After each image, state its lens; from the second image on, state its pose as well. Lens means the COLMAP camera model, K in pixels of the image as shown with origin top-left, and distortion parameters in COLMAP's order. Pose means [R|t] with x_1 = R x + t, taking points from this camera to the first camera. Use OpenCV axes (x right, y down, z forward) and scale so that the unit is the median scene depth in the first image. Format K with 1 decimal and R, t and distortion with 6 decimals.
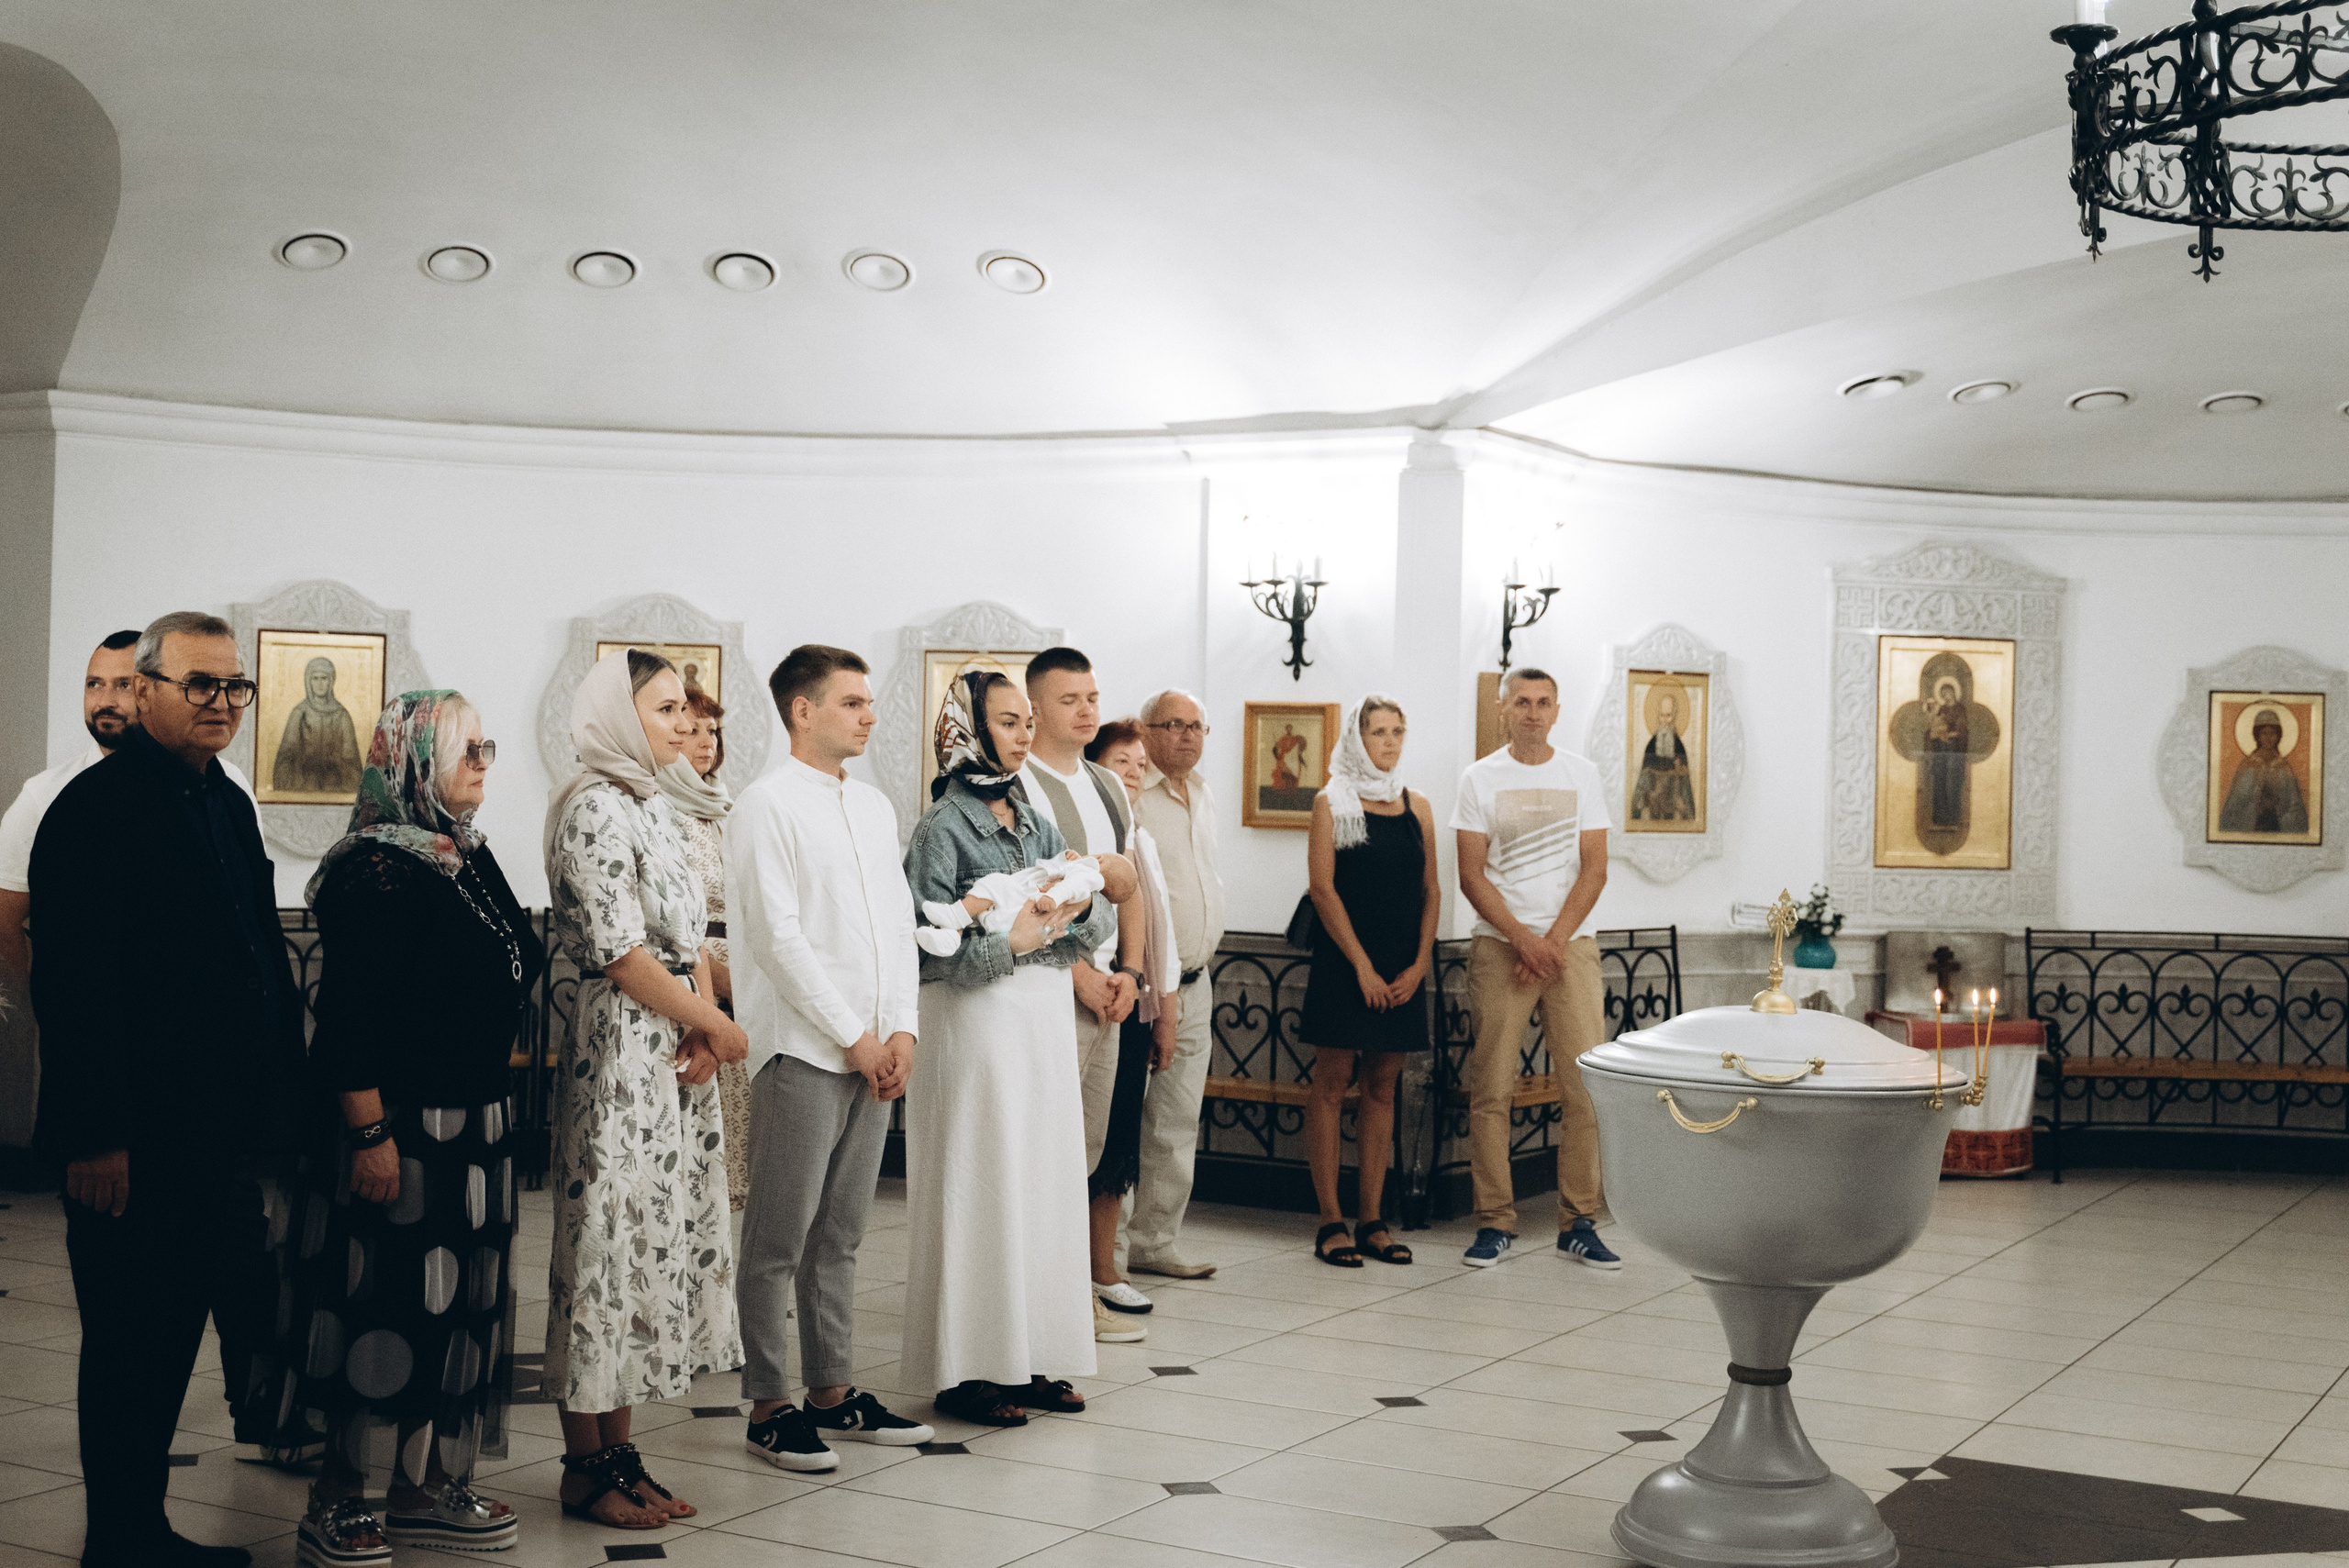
lens RADIAL K [[2804.4, 0, 1179.5], [0, 2804.4, 745.2], [0, 0, 1]] dist [-0.023163, 0.213937]
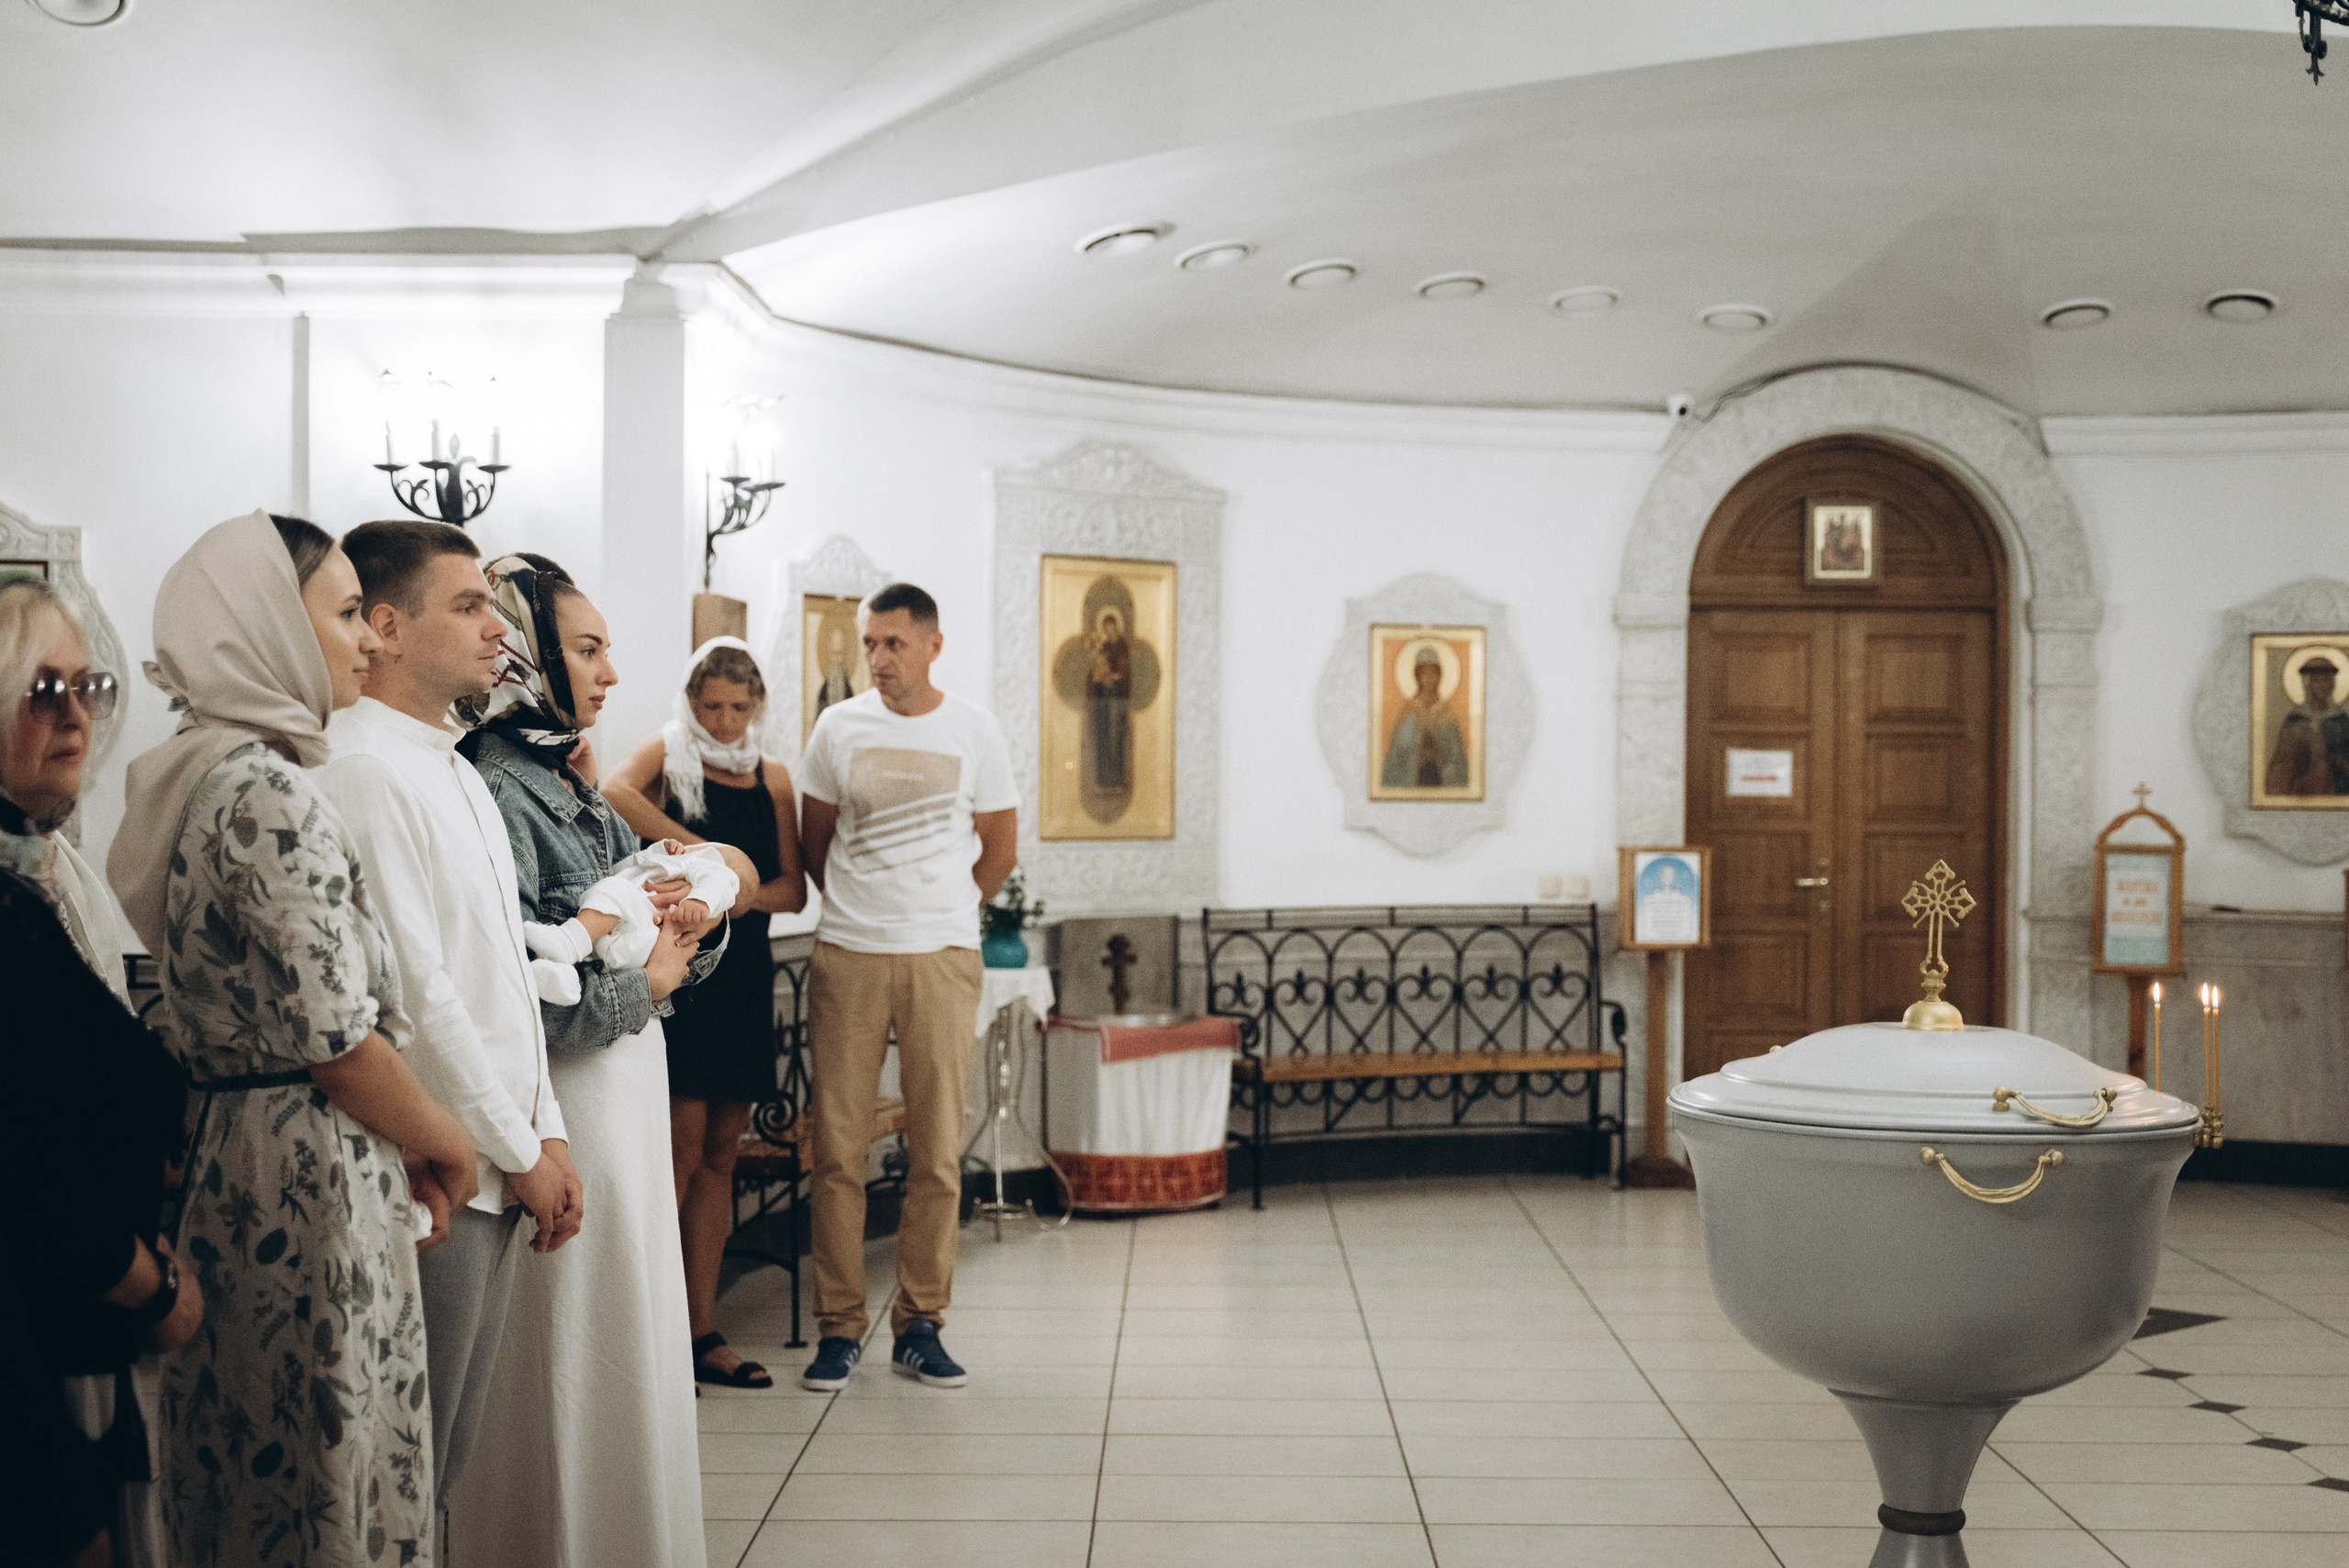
lens RADIAL K [[3251.0, 0, 1134.5], [0, 3251.0, 785.7], [0, 0, 1]] dist [-0.000441, -0.012334]
pose [[0.883540, -0.020768, 0.467894, -0.171716], [0.009525, 0.999607, 0.026381, 0.003089], [-0.468258, -0.018852, 0.883391, 0.159028]]
